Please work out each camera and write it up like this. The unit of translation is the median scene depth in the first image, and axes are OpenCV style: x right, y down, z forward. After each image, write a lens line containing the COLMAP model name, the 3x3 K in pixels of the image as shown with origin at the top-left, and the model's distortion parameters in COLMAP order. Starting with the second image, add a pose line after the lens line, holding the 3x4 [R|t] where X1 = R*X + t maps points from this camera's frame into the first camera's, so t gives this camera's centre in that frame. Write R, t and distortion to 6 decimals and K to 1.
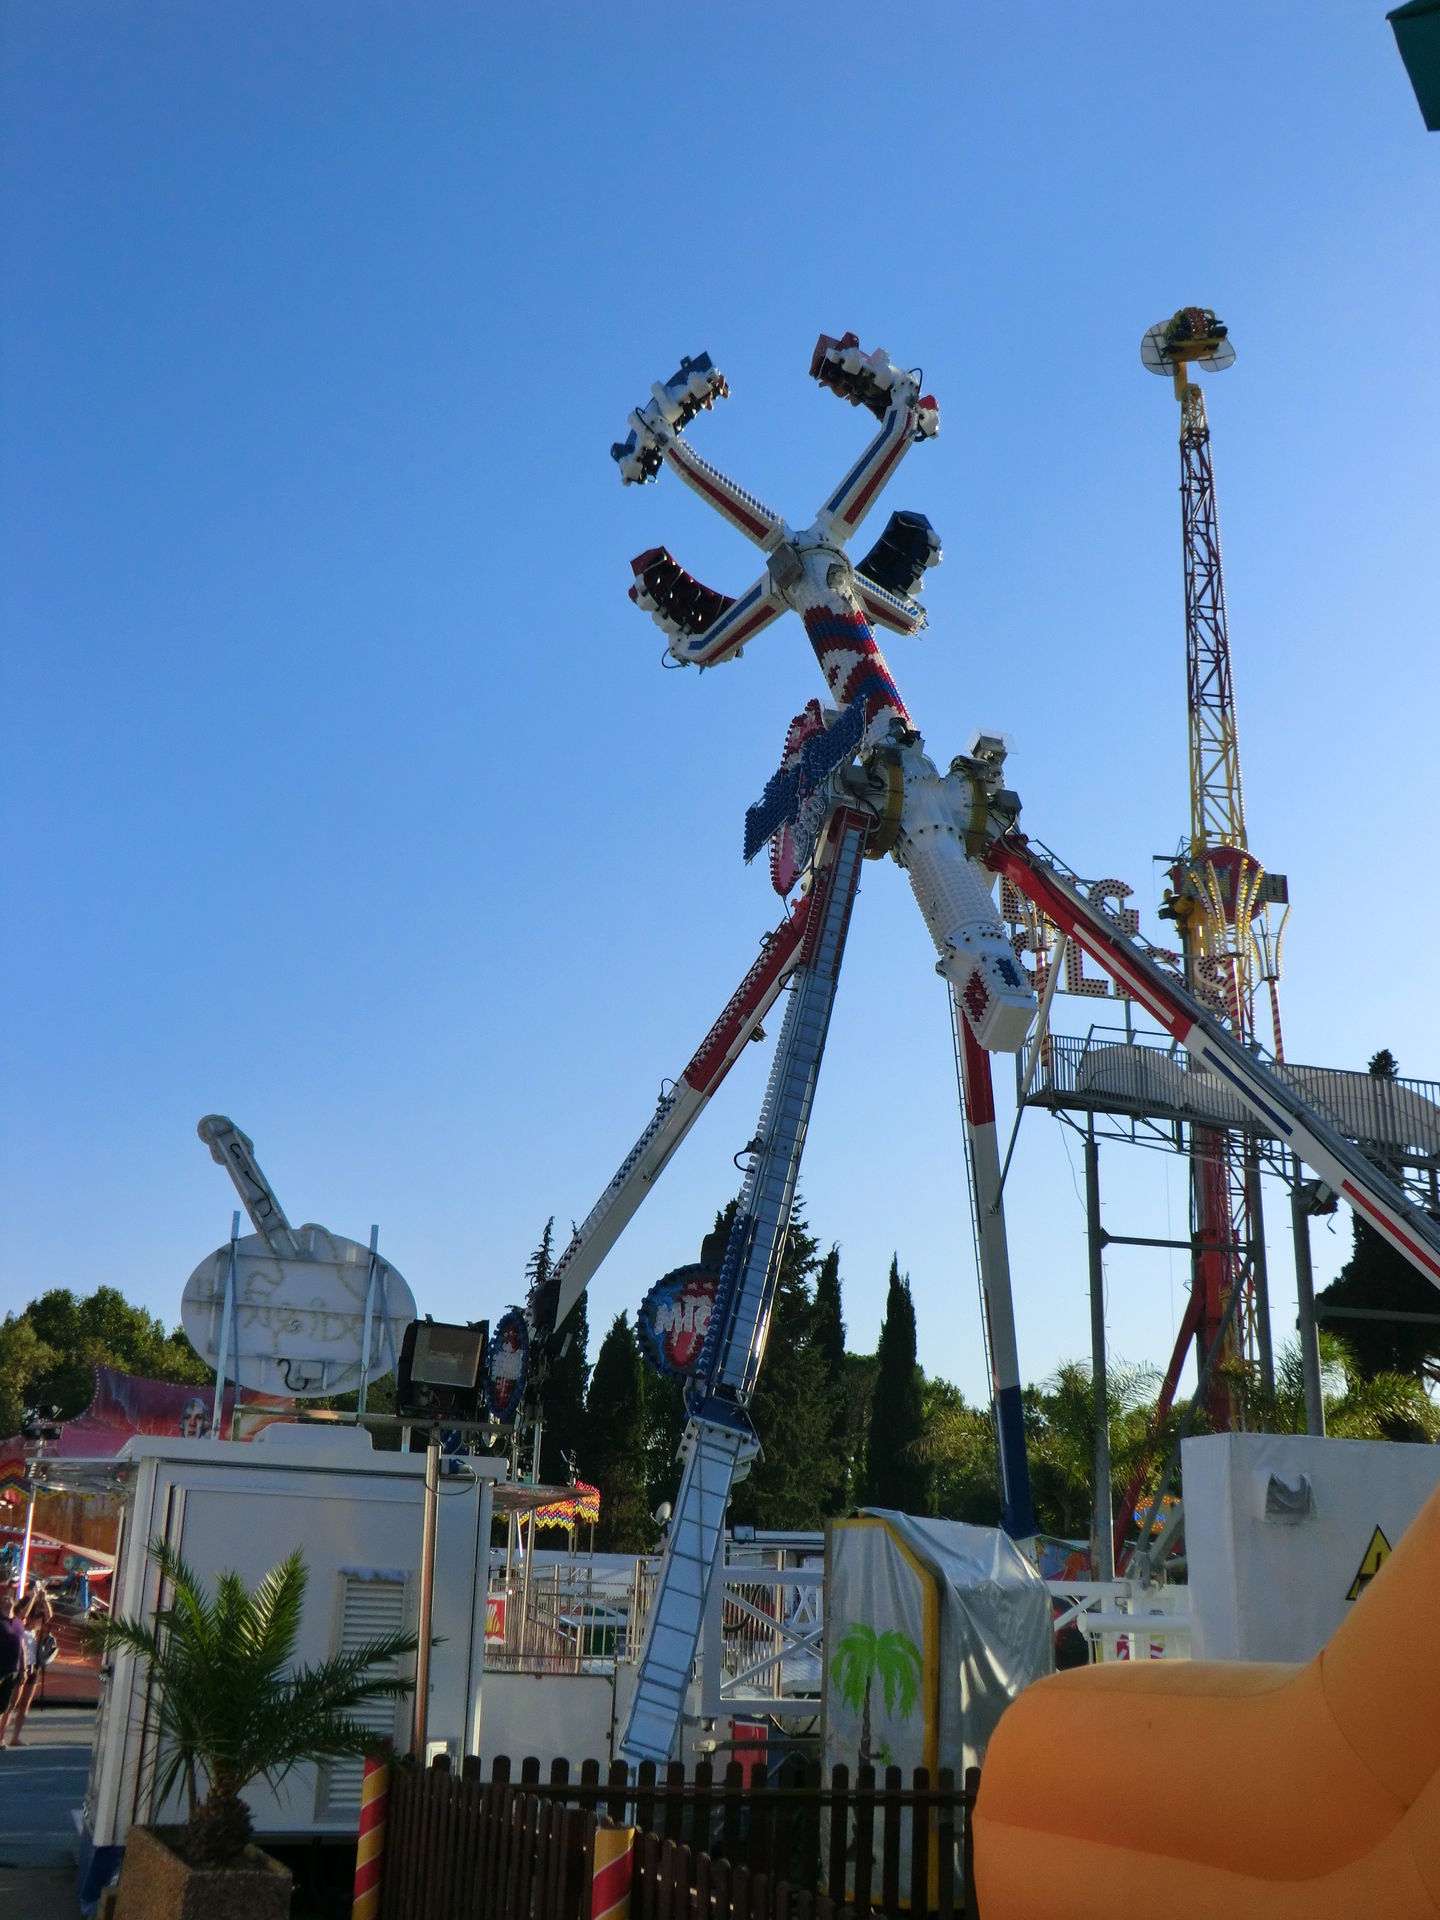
lens RADIAL K [[1953.4, 0, 698.7], [0, 1953.4, 949.9], [0, 0, 1]] dist [-0.146449, 0.295766]
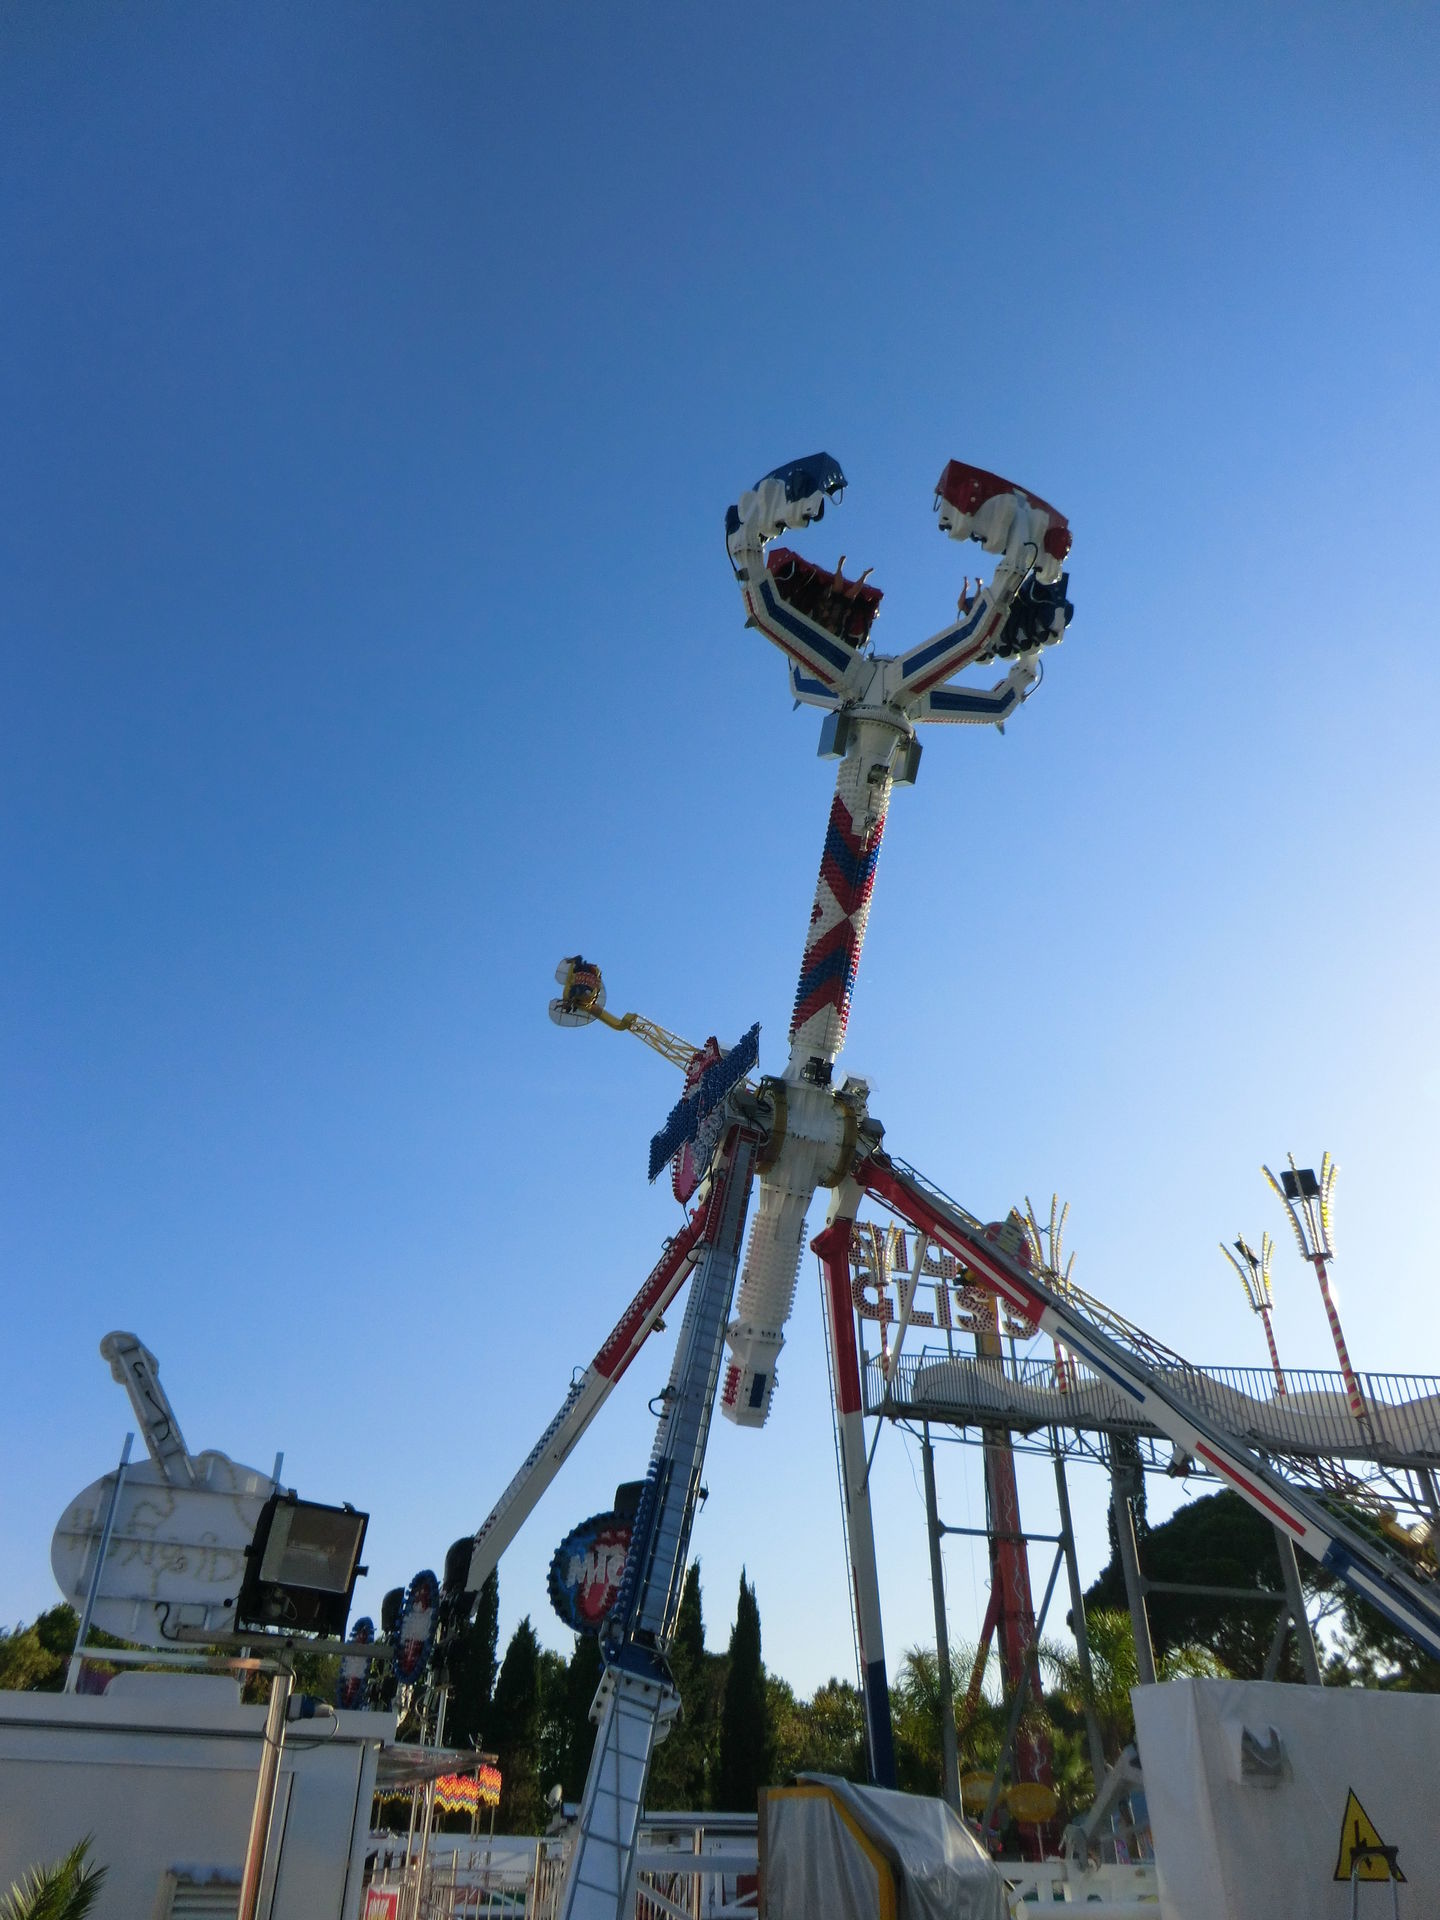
lens RADIAL K [[1372.3, 0, 713.5], [0, 1372.3, 967.9], [0, 0, 1]] dist [-0.104057, 0.111964]
pose [[0.996216, 0.031340, 0.081066, -0.009683], [-0.008560, 0.963570, -0.267321, 0.055377], [-0.086491, 0.265615, 0.960192, 0.177850]]
